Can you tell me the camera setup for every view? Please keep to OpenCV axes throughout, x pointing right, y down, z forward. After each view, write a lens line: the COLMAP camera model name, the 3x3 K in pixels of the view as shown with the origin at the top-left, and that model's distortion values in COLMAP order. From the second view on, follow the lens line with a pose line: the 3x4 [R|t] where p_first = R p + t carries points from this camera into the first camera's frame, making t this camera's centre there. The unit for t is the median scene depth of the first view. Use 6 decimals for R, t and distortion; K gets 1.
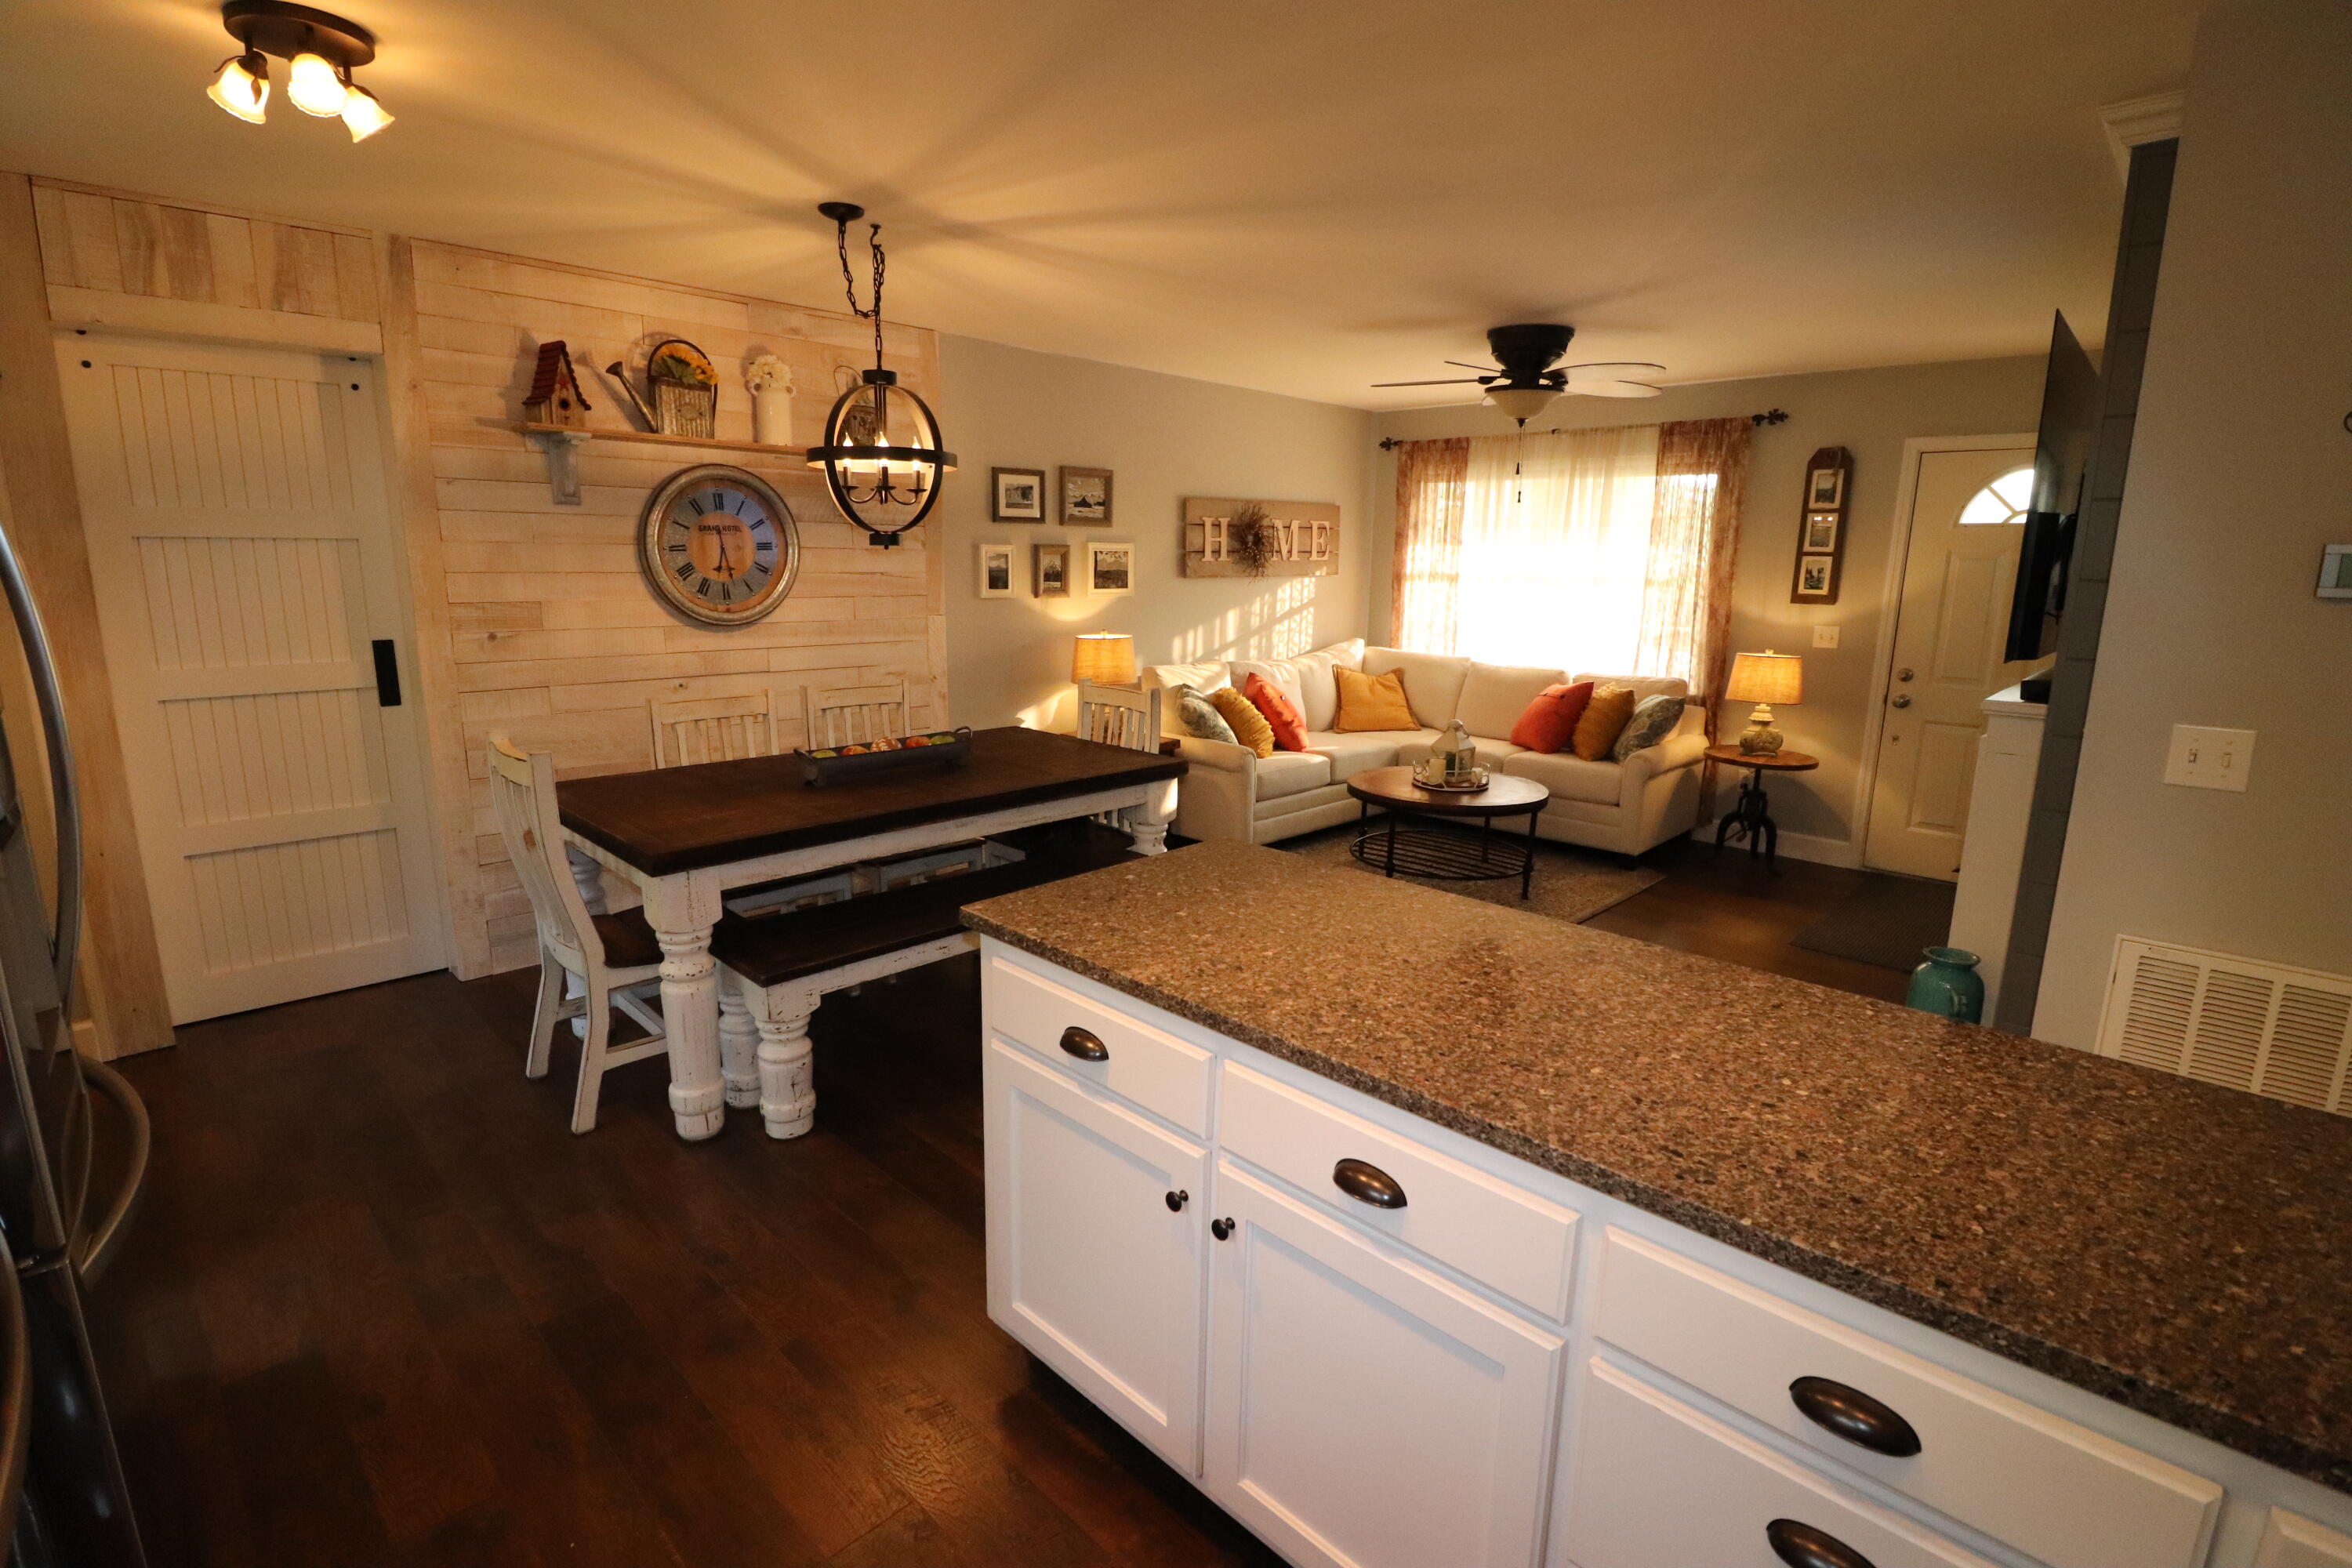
lens RADIAL K [[1086.3, 0, 1176.0], [0, 1086.3, 784.0], [0, 0, 1]] dist [-0.006808, -0.010184]
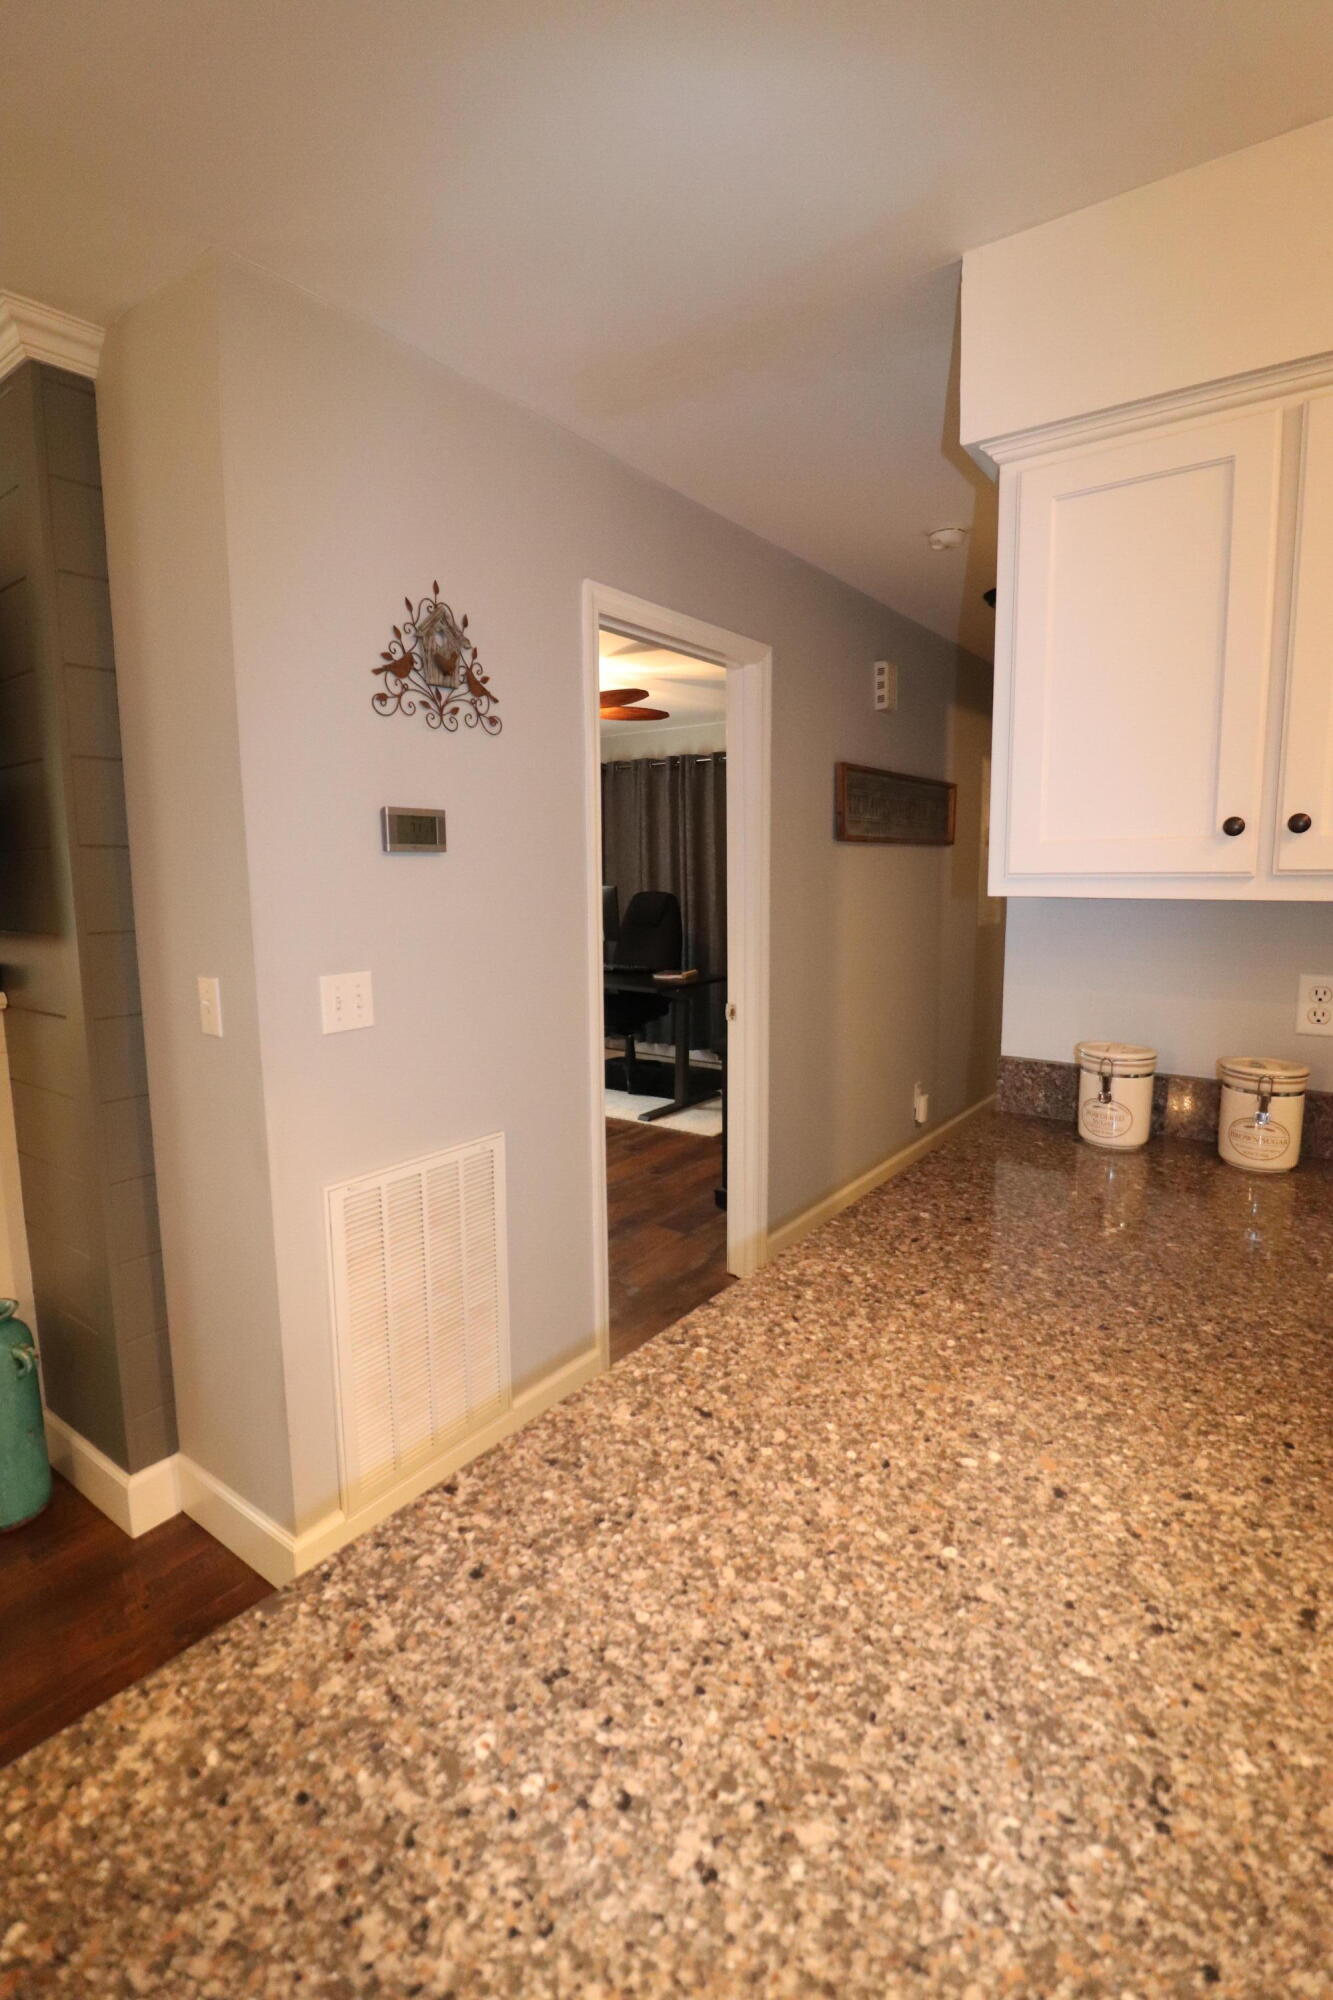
lens RADIAL K [[923.8, 0, 668.4], [0, 923.8, 986.5], [0, 0, 1]] dist [-0.006808, -0.010184]
pose [[-0.141395, -0.139456, 0.980081, 0.005989], [0.205333, 0.964366, 0.166843, -0.162654], [-0.968424, 0.224834, -0.107721, 0.985037]]
